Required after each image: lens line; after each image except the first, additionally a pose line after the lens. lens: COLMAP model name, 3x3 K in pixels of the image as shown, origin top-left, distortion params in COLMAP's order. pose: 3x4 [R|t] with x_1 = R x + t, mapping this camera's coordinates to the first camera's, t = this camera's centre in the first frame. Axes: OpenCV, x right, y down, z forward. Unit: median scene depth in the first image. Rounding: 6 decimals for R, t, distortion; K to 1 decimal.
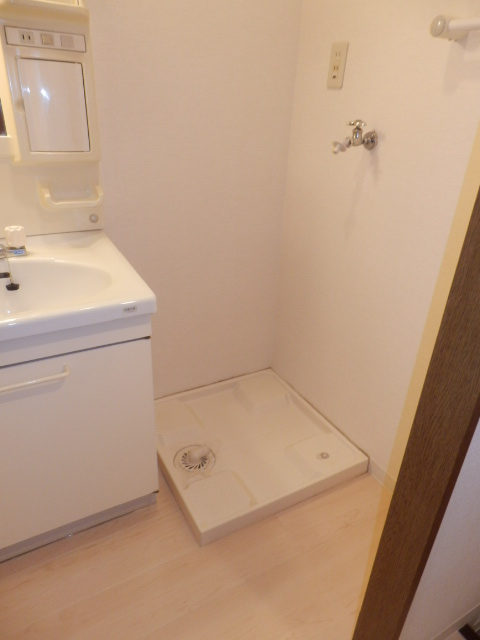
lens RADIAL K [[444.8, 0, 239.8], [0, 444.8, 319.9], [0, 0, 1]] dist [-0.011304, 0.007693]
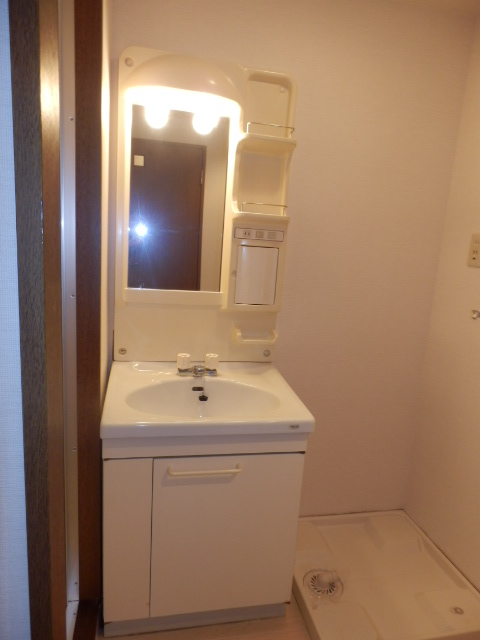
lens RADIAL K [[444.8, 0, 241.1], [0, 444.8, 319.5], [0, 0, 1]] dist [-0.011304, 0.007693]
pose [[0.954656, 0.072540, -0.288739, -0.035924], [-0.154892, 0.949281, -0.273631, 0.045439], [0.254245, 0.305947, 0.917472, -0.245680]]
